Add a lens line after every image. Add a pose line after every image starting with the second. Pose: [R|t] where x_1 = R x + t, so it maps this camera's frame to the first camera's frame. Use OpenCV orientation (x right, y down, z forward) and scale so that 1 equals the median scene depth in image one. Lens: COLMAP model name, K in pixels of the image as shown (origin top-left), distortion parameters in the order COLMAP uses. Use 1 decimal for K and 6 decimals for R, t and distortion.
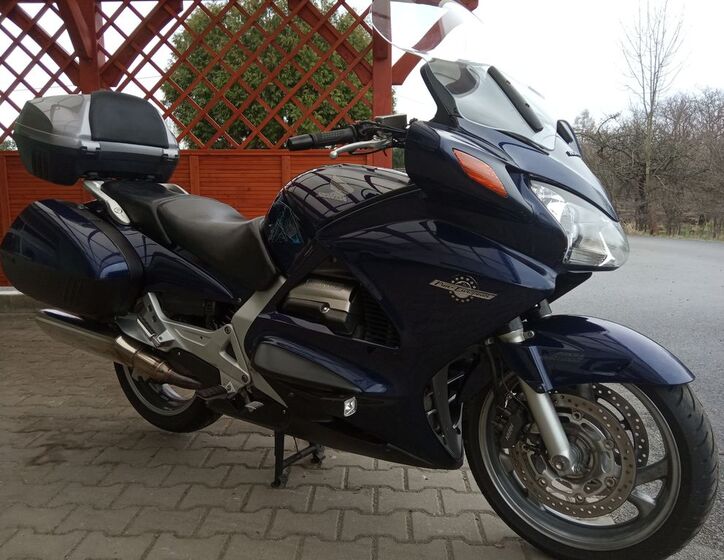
lens RADIAL K [[589.7, 0, 362.0], [0, 589.7, 280.0], [0, 0, 1]] dist [0.001635, 0.000146]
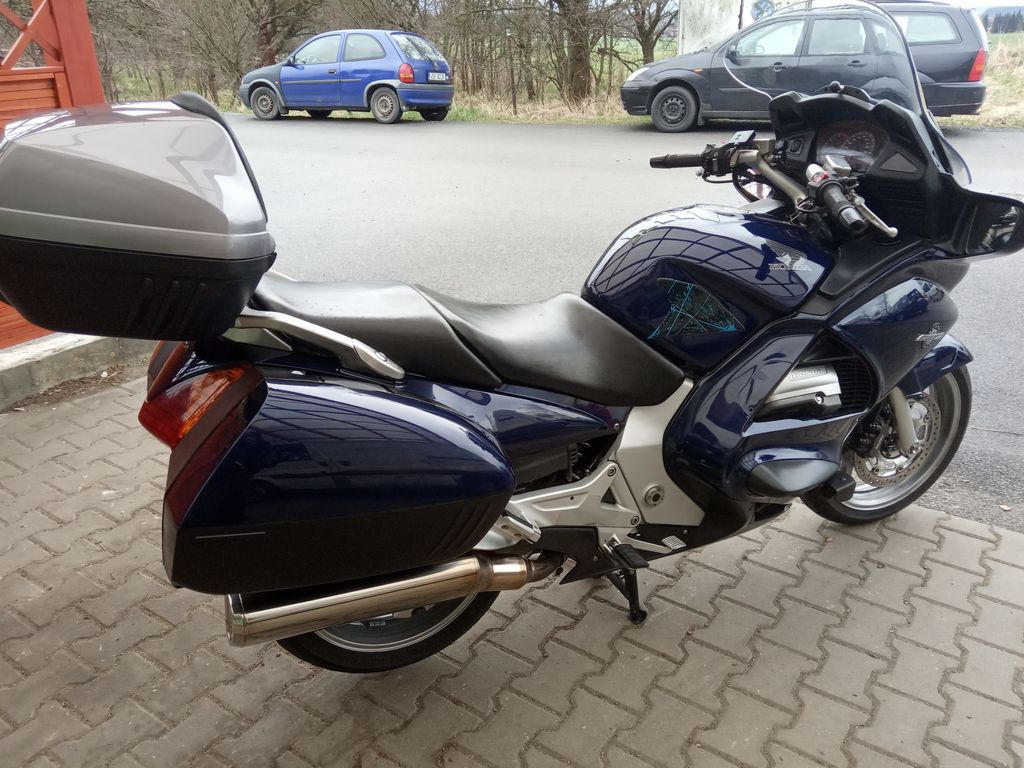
lens RADIAL K [[812.7, 0, 517.3], [0, 812.7, 384.2], [0, 0, 1]] dist [0.084730, -0.142665]
pose [[0.544742, -0.349444, 0.762329, -1.219198], [0.124275, 0.932647, 0.338712, -0.436337], [-0.829344, -0.089772, 0.551479, 0.696684]]
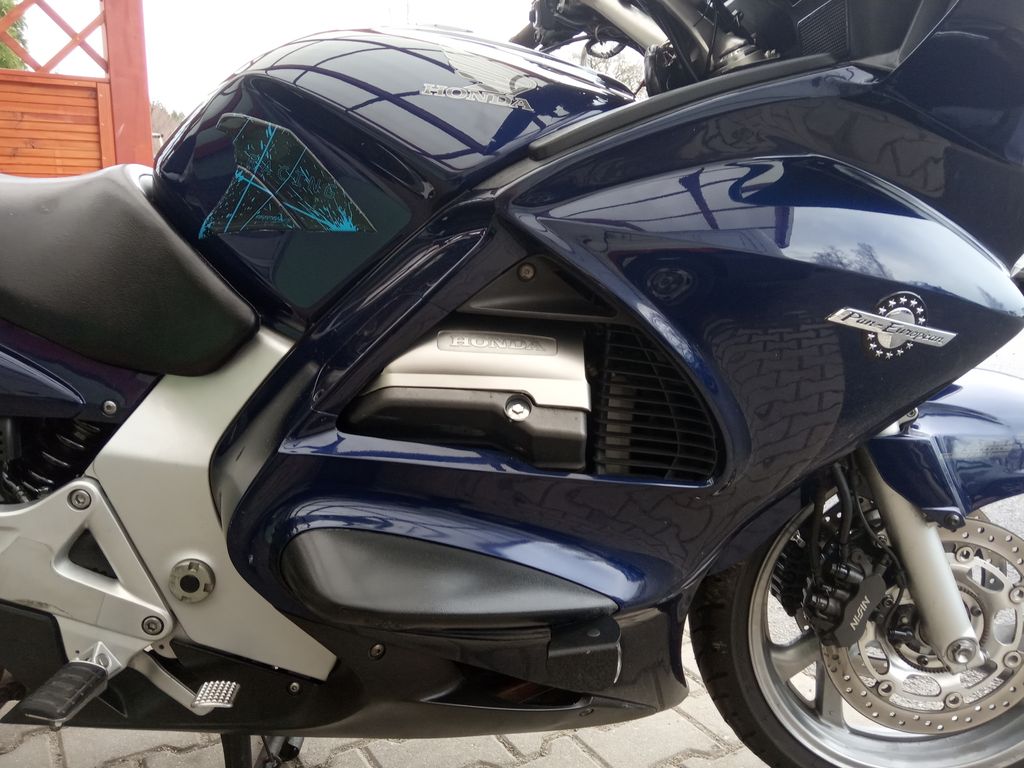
lens RADIAL K [[812.7, 0, 517.3], [0, 812.7, 384.2], [0, 0, 1]] dist [0.084730, -0.142665]
pose [[0.830585, -0.101347, 0.547592, -0.333135], [0.057161, 0.993623, 0.097195, -0.014307], [-0.553950, -0.049427, 0.831081, 0.581693]]
